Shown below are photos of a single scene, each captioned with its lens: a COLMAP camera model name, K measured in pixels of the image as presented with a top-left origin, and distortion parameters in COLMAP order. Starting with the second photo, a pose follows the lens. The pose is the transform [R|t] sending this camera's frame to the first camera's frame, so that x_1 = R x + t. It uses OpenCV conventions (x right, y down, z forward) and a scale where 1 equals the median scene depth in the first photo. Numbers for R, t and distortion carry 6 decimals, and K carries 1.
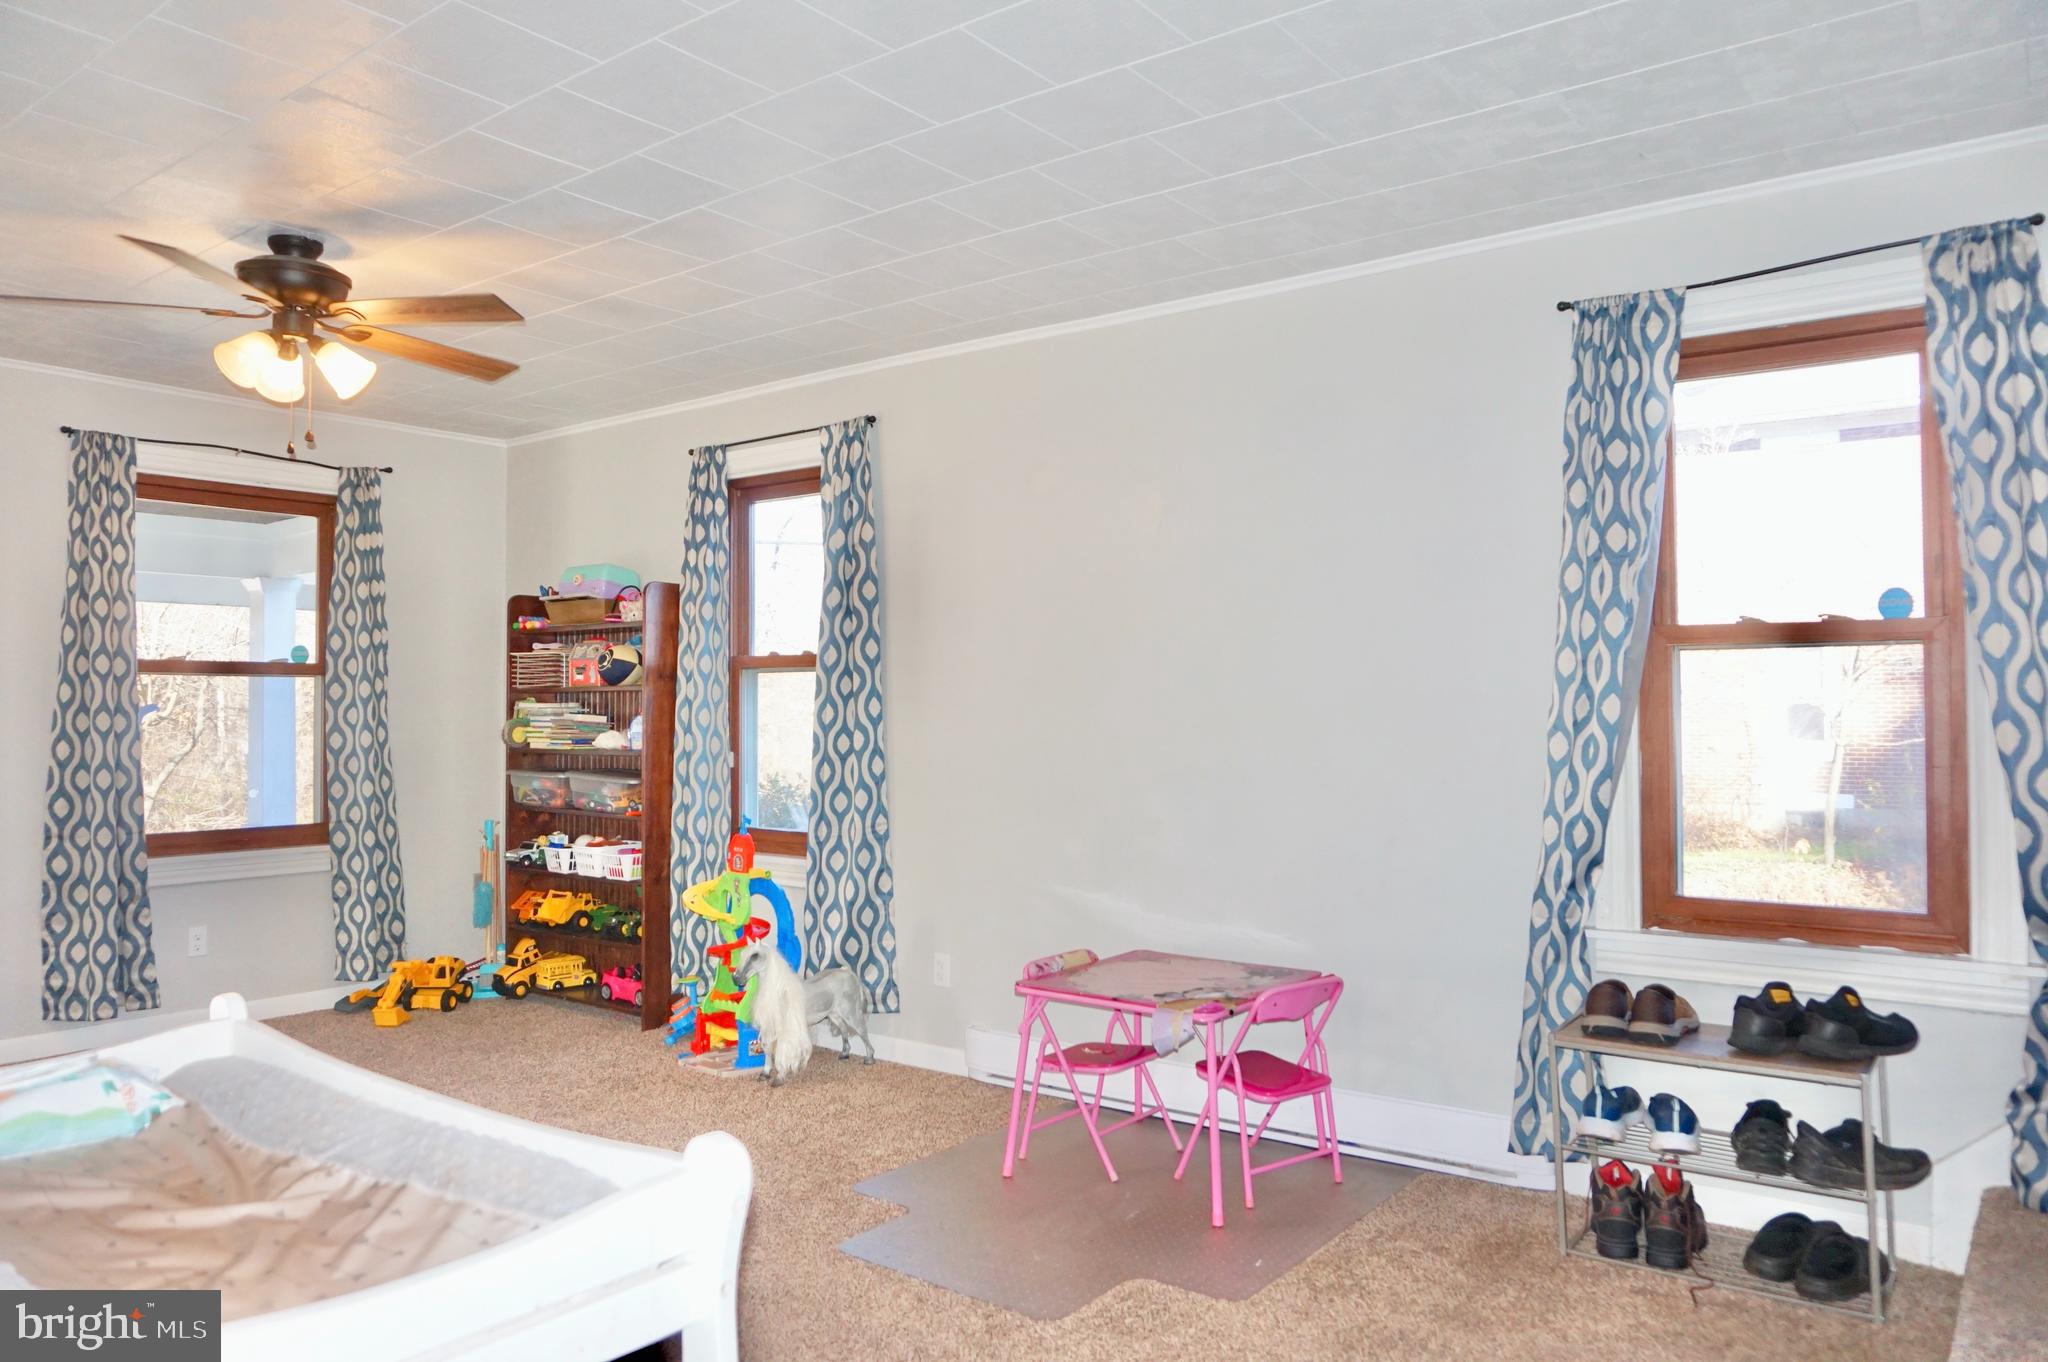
lens RADIAL K [[1381.4, 0, 1024.0], [0, 1381.4, 681.0], [0, 0, 1]] dist [-0.060028, 0.054147]
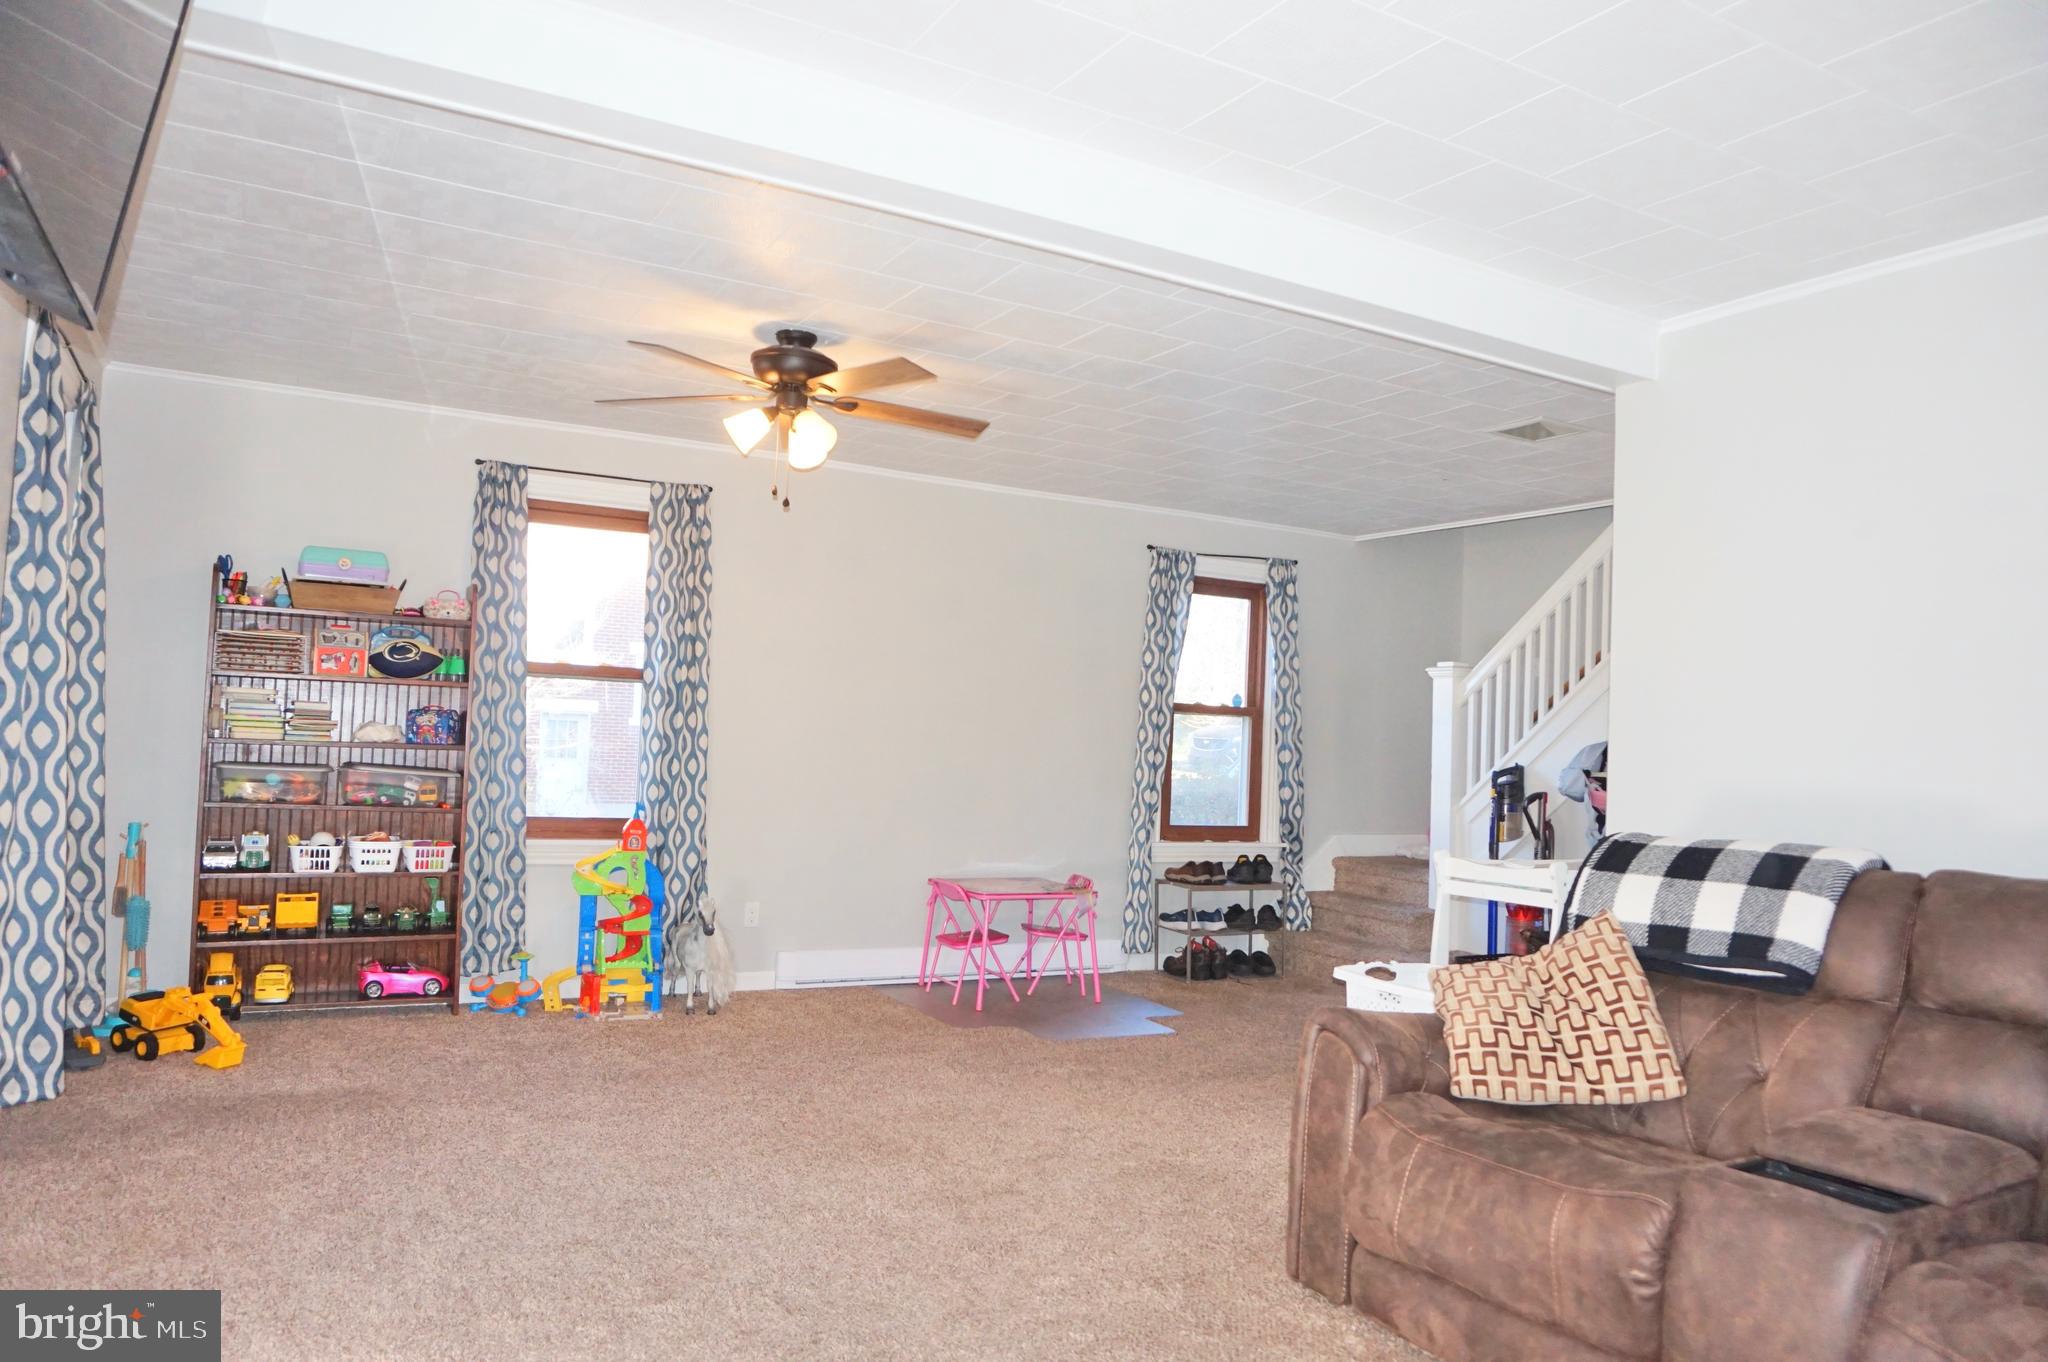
lens RADIAL K [[1381.4, 0, 1024.0], [0, 1381.4, 681.0], [0, 0, 1]] dist [-0.060028, 0.054147]
pose [[0.412060, 0.062746, 0.908994, -1.131246], [-0.057665, 0.997422, -0.042709, 0.024449], [-0.909330, -0.034818, 0.414616, 0.201840]]
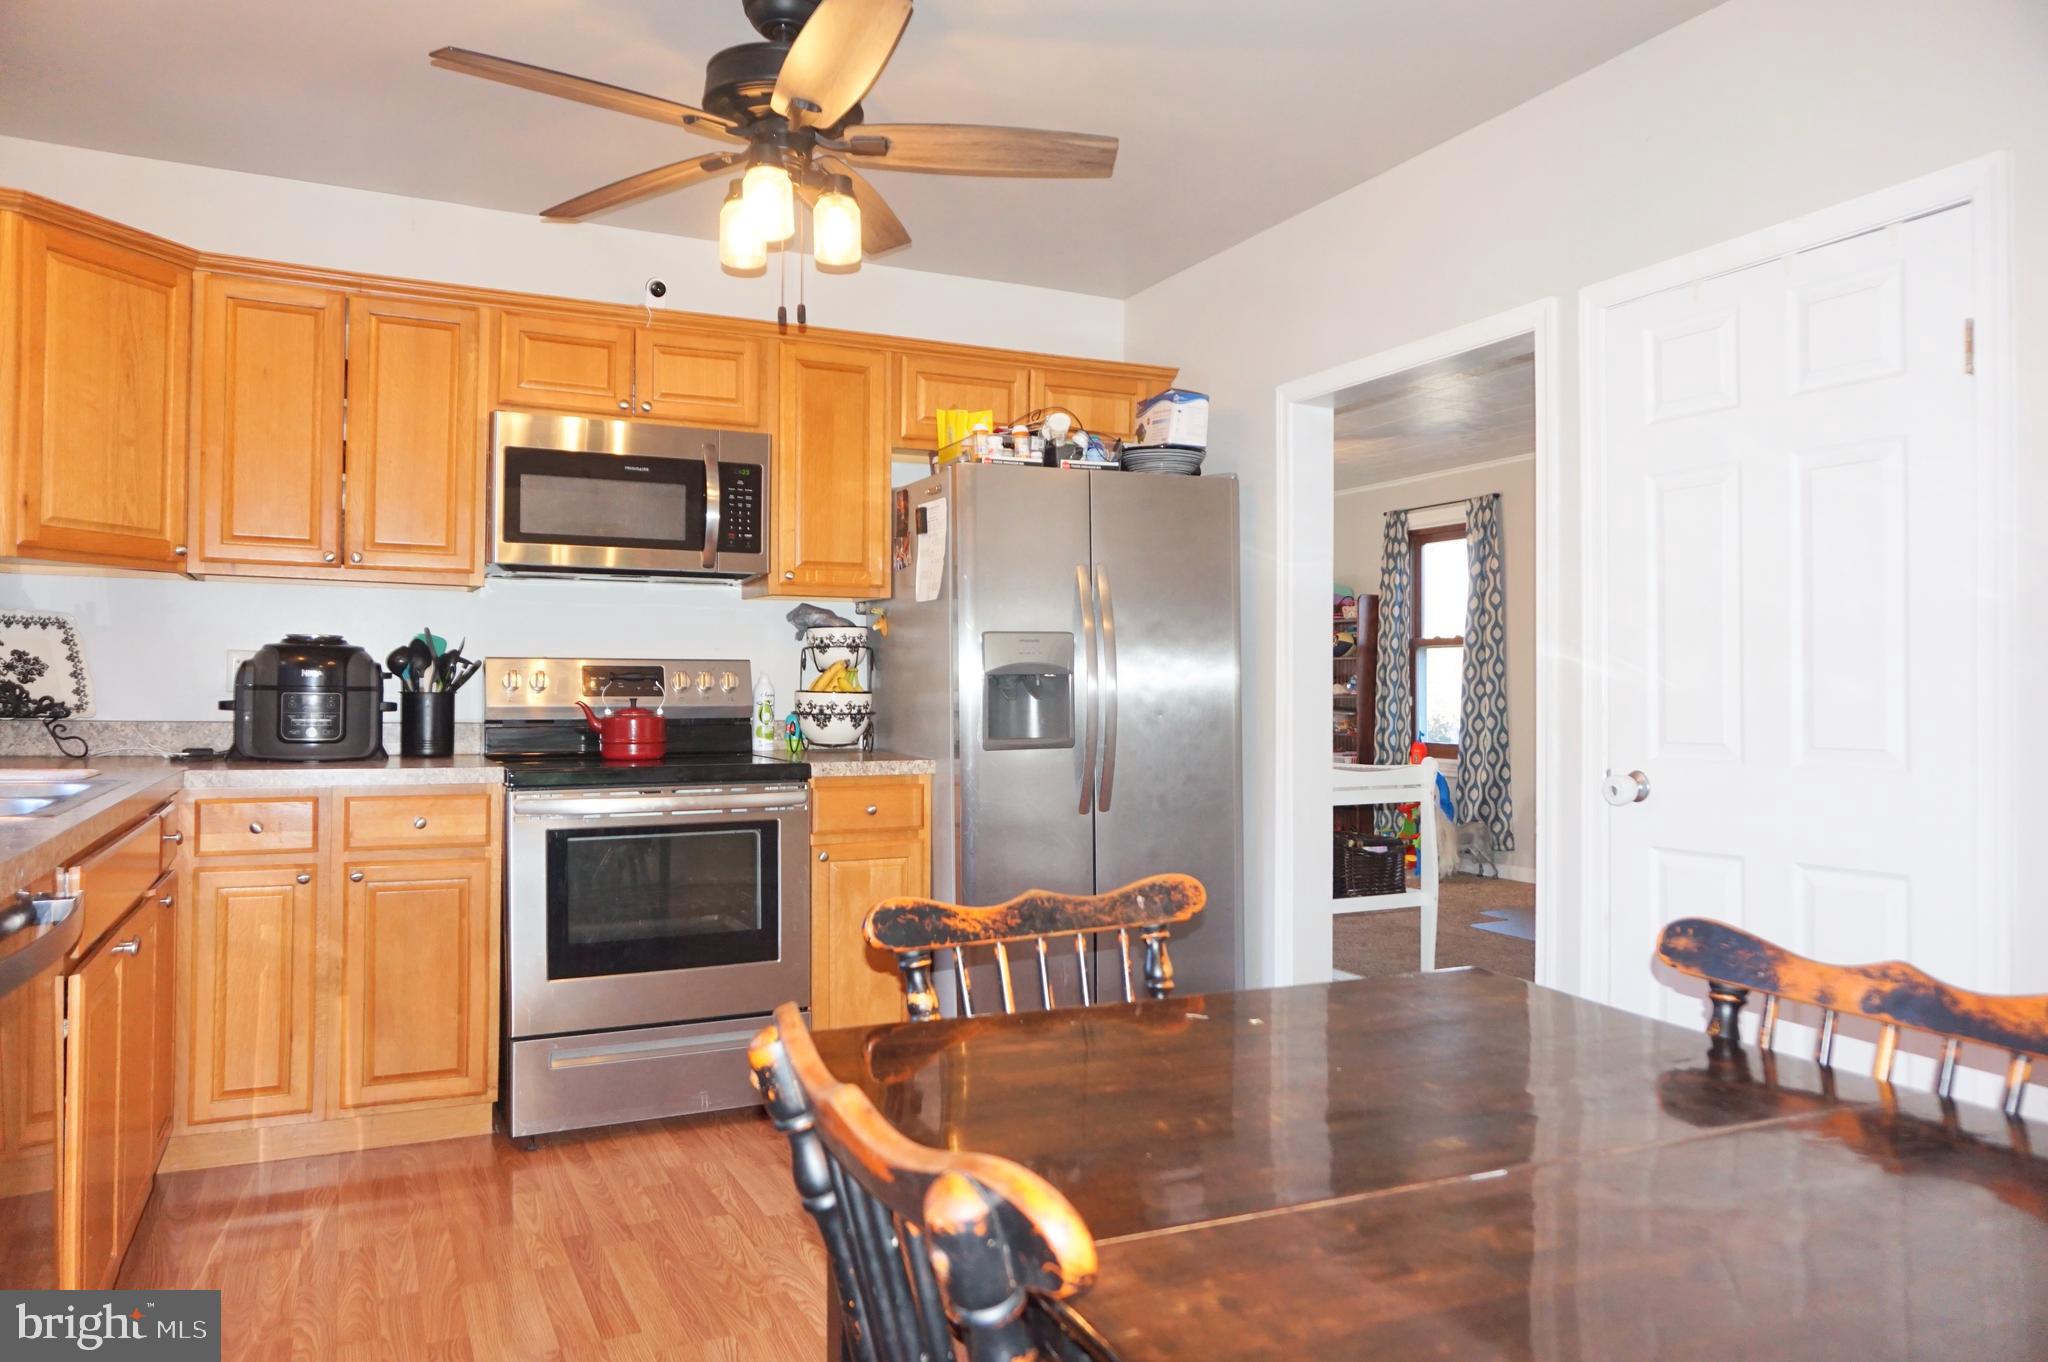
lens RADIAL K [[1381.4, 0, 1024.0], [0, 1381.4, 681.0], [0, 0, 1]] dist [-0.060028, 0.054147]
pose [[0.893081, 0.001888, -0.449892, 0.124095], [0.004910, 0.999891, 0.013943, 0.008191], [0.449869, -0.014661, 0.892974, -0.736406]]
